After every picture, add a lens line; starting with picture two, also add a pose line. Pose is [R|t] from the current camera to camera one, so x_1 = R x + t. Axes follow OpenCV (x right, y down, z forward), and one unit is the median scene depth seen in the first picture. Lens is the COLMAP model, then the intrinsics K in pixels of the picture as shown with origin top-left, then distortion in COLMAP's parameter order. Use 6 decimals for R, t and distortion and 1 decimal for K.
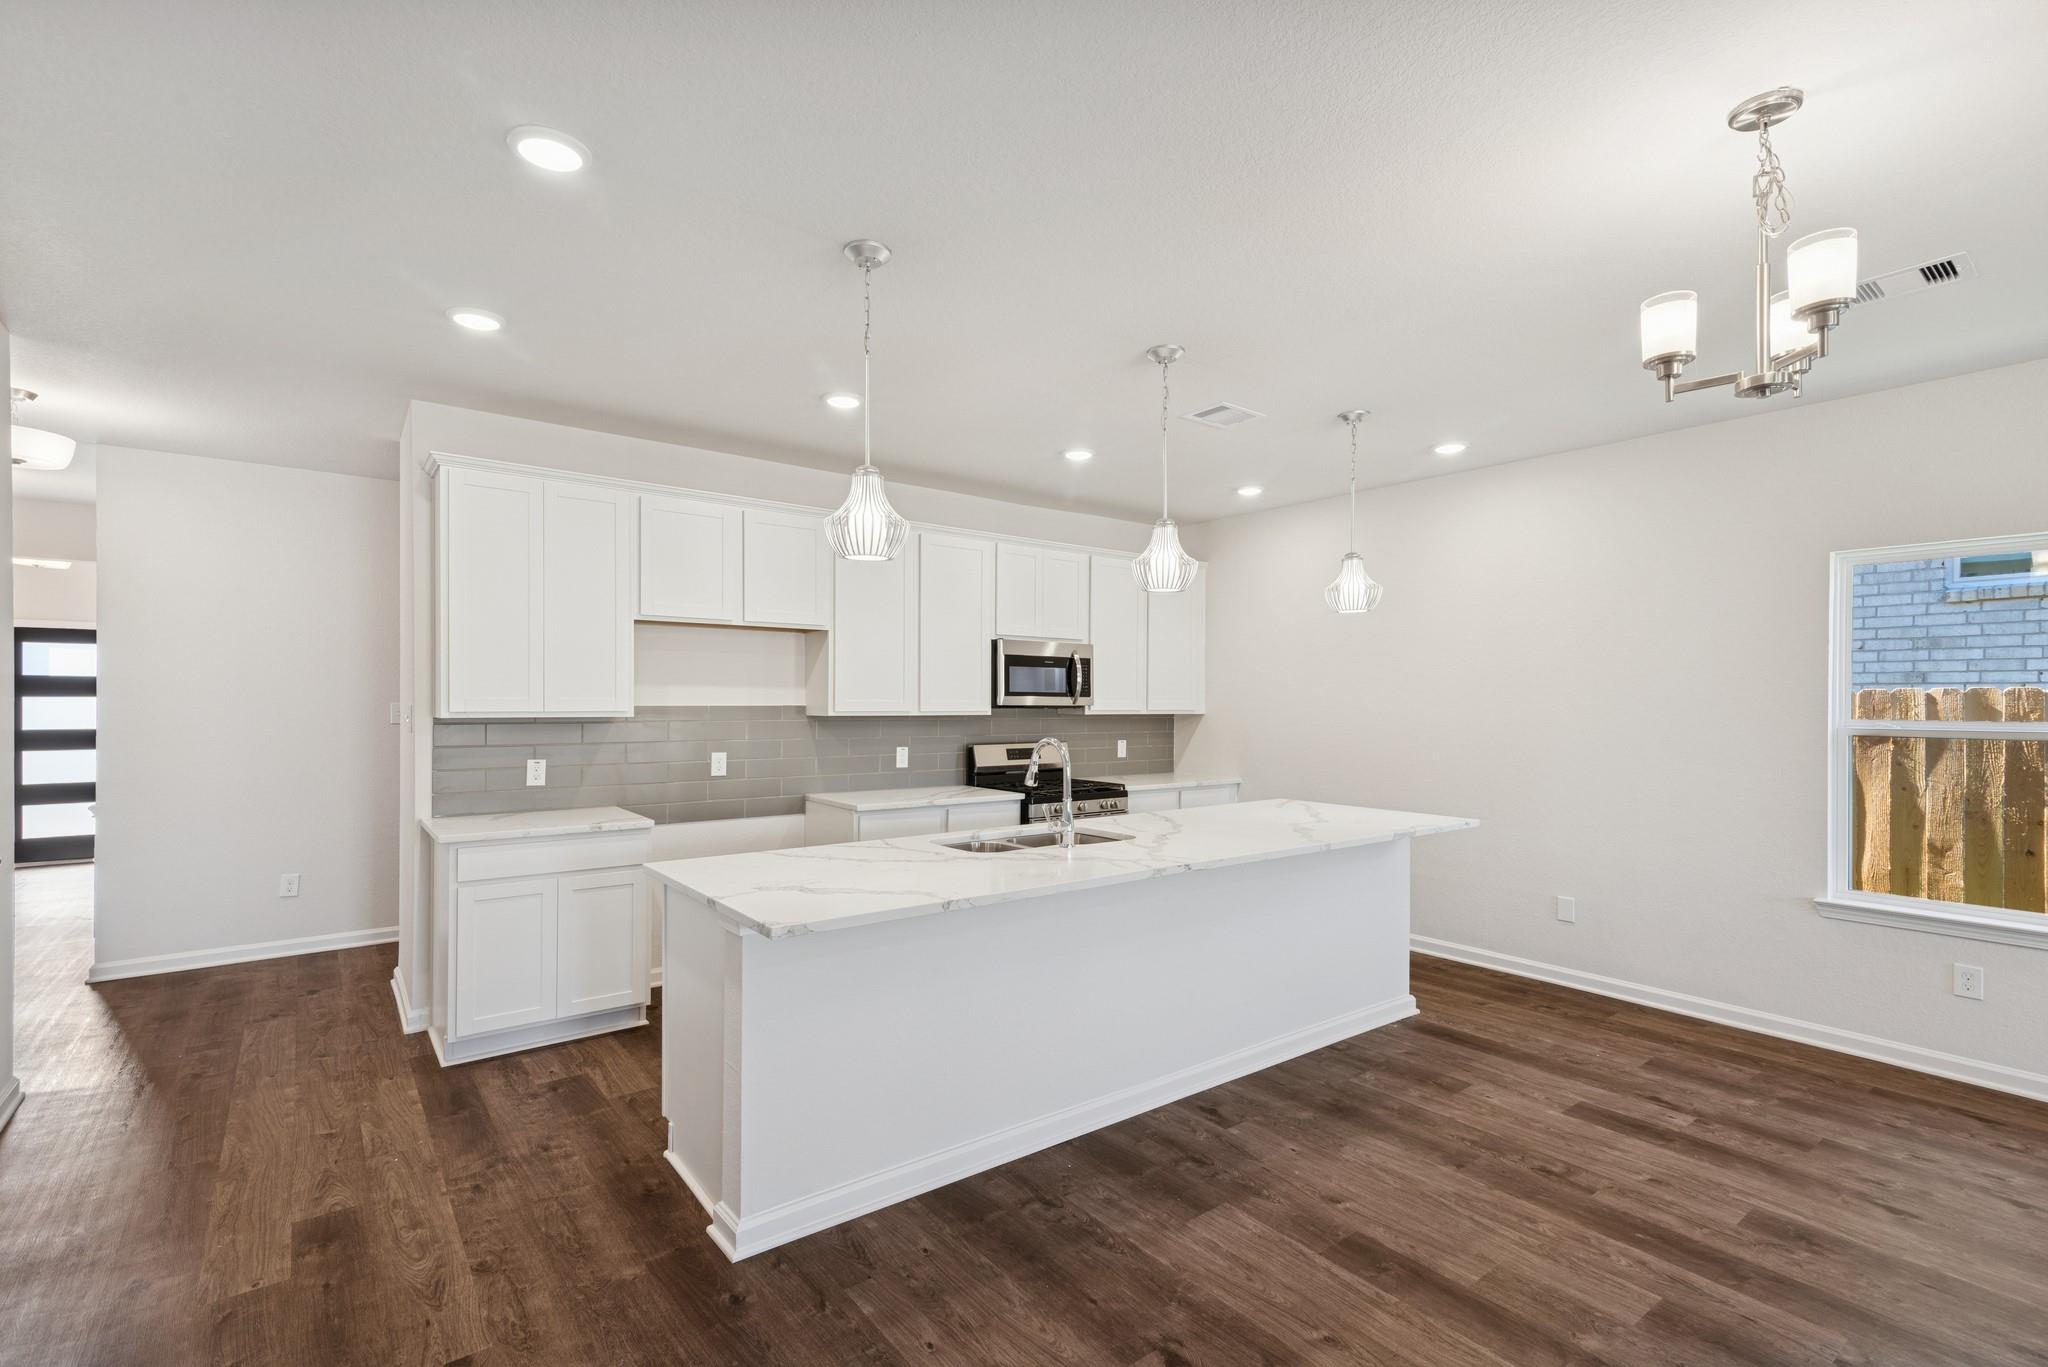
lens RADIAL K [[926.9, 0, 1033.8], [0, 926.9, 701.7], [0, 0, 1]] dist [0.017776, -0.001239]
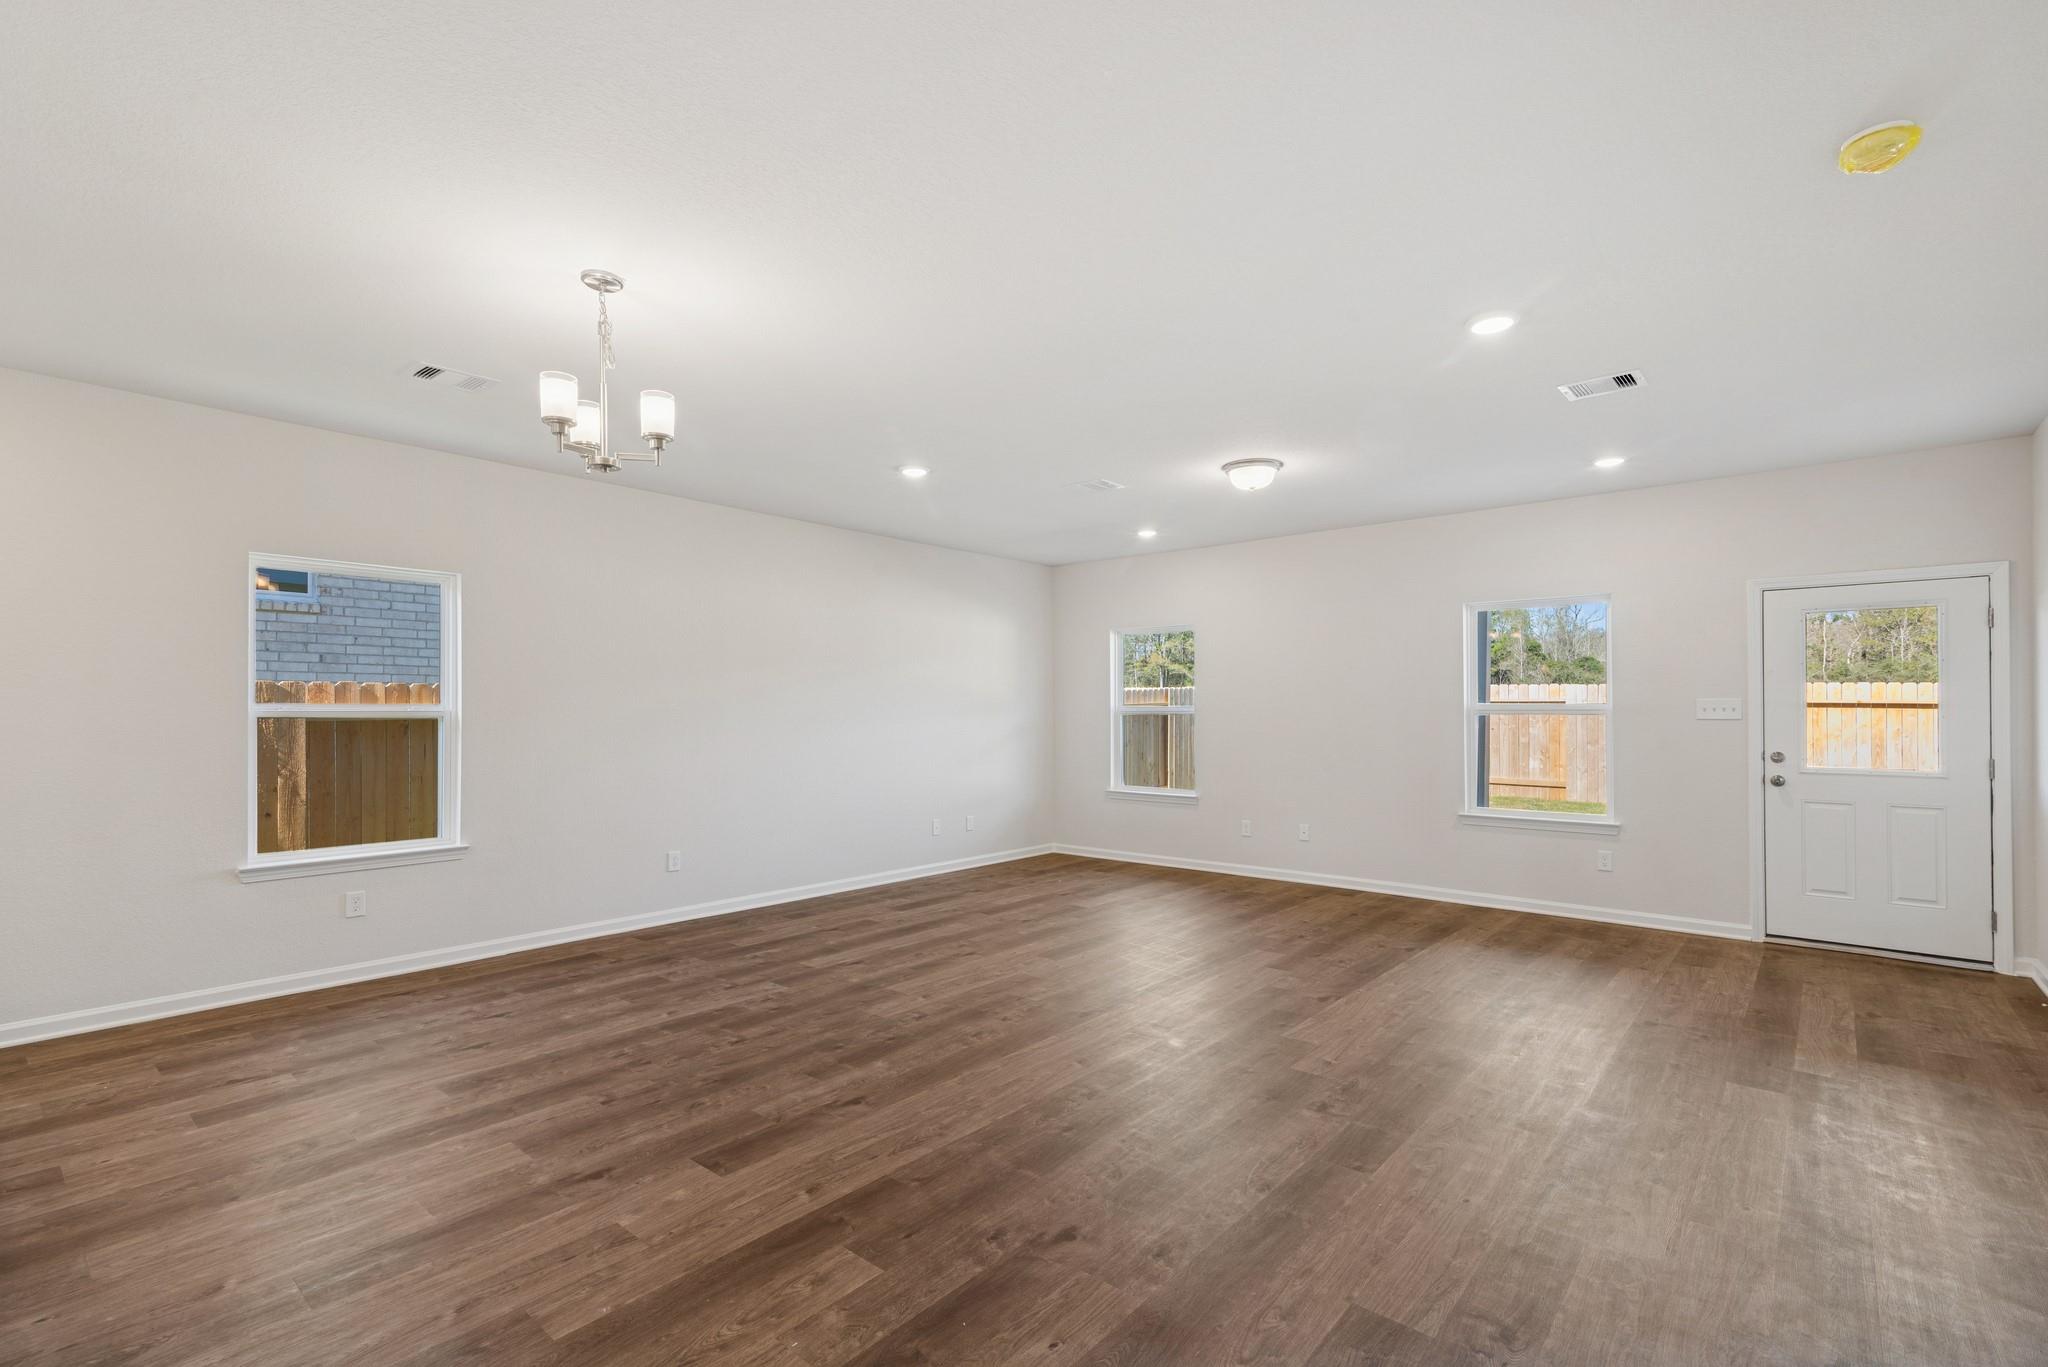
lens RADIAL K [[926.9, 0, 1018.5], [0, 926.9, 694.8], [0, 0, 1]] dist [0.017776, -0.001239]
pose [[-0.196745, 0.014790, 0.980343, -0.416102], [0.001840, 0.999890, -0.014716, 0.027713], [-0.980453, -0.001091, -0.196751, 0.332996]]
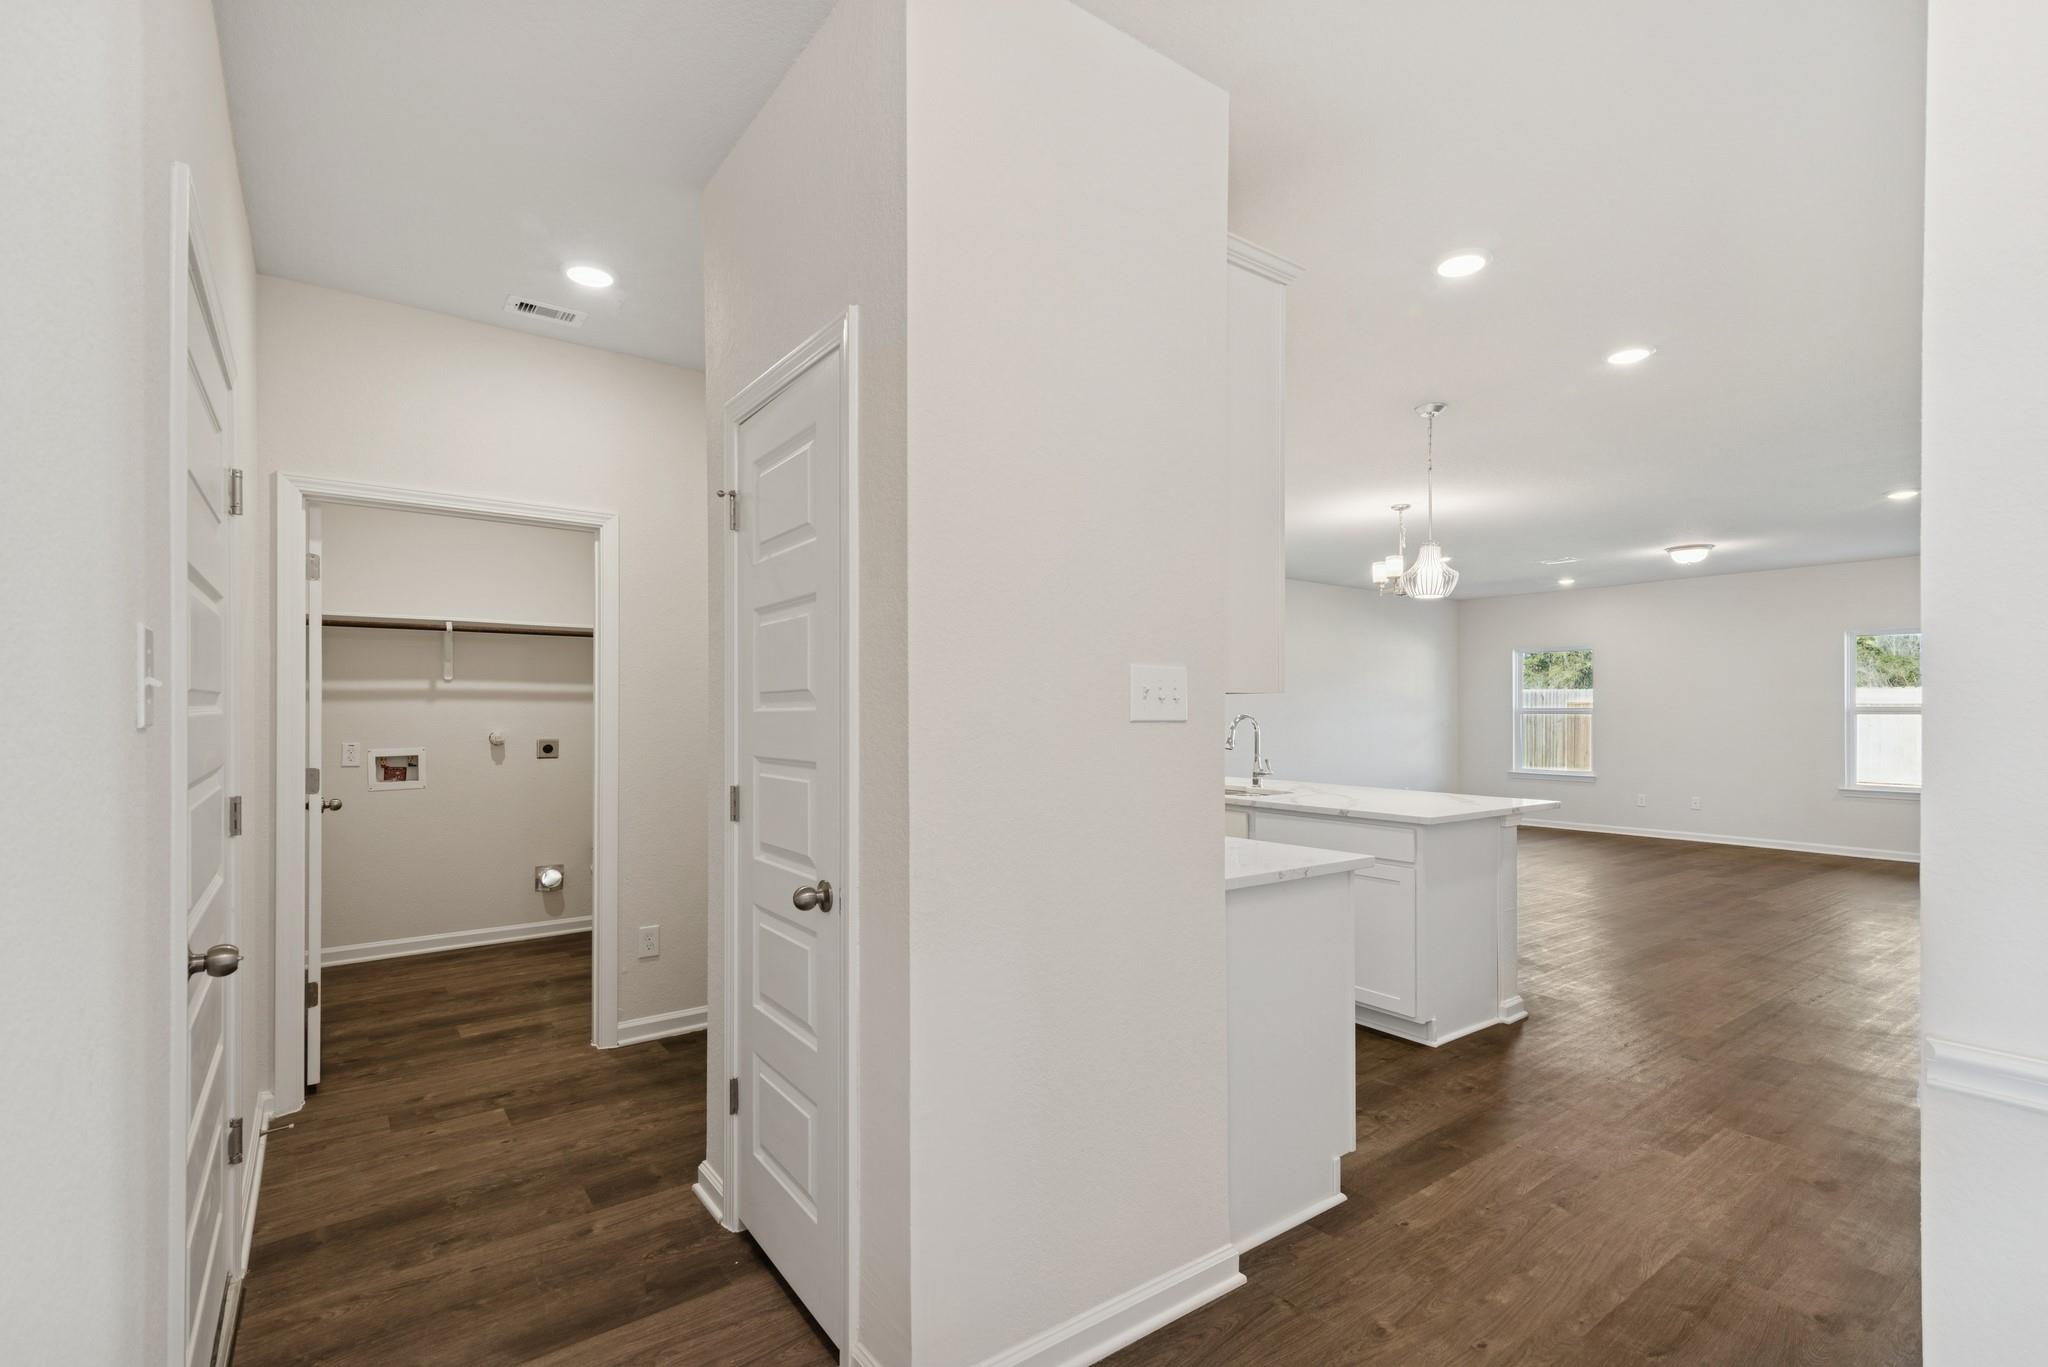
lens RADIAL K [[926.9, 0, 1021.8], [0, 926.9, 706.6], [0, 0, 1]] dist [0.017776, -0.001239]
pose [[0.024845, 0.002701, 0.999688, -1.229982], [0.000283, 0.999996, -0.002709, 0.026695], [-0.999691, 0.000350, 0.024844, 1.132100]]
